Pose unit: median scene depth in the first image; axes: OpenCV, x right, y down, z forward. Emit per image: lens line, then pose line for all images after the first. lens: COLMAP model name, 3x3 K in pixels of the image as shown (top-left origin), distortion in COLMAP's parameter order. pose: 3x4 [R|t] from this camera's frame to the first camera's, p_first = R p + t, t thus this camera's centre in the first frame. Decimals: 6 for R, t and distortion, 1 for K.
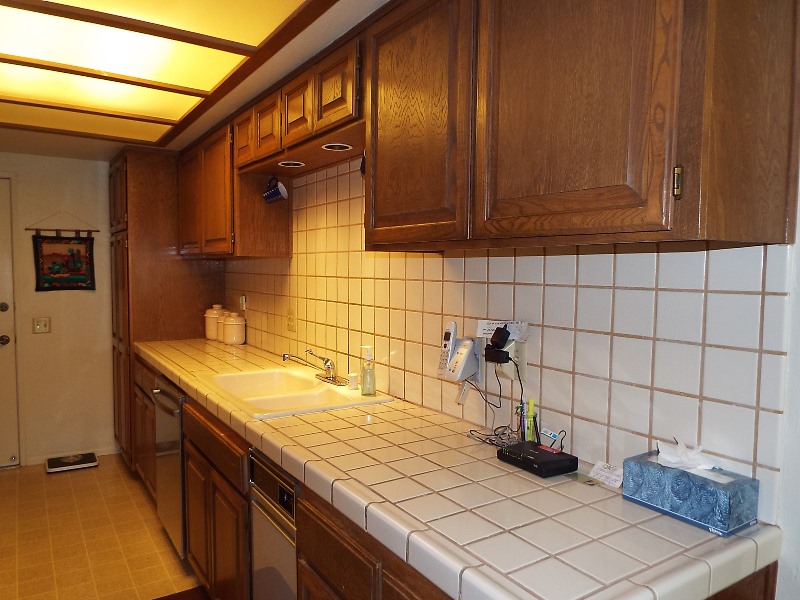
lens RADIAL K [[580.4, 0, 401.8], [0, 580.4, 303.4], [0, 0, 1]] dist [-0.012989, -0.011330]
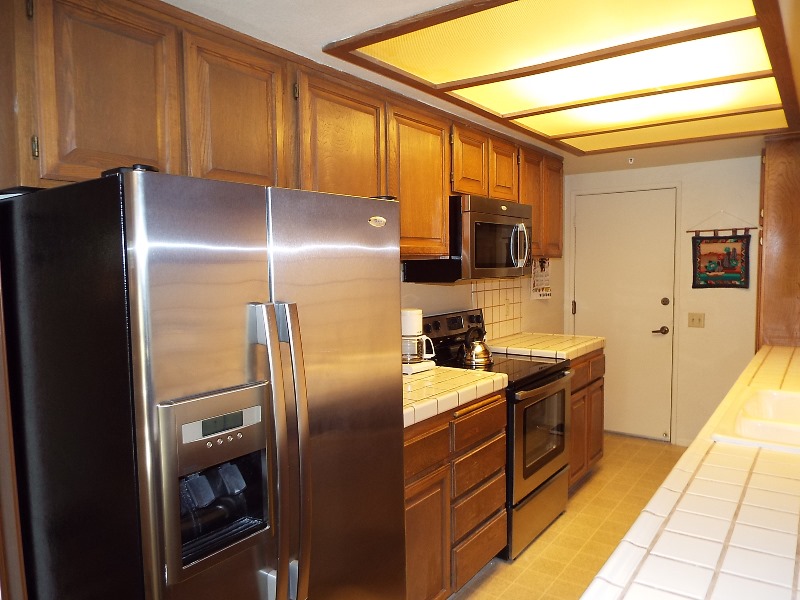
lens RADIAL K [[580.4, 0, 401.8], [0, 580.4, 303.4], [0, 0, 1]] dist [-0.012989, -0.011330]
pose [[0.350862, 0.047433, -0.935225, 0.189096], [-0.035931, 0.998663, 0.037170, -0.013113], [0.935738, 0.020562, 0.352097, 0.102795]]
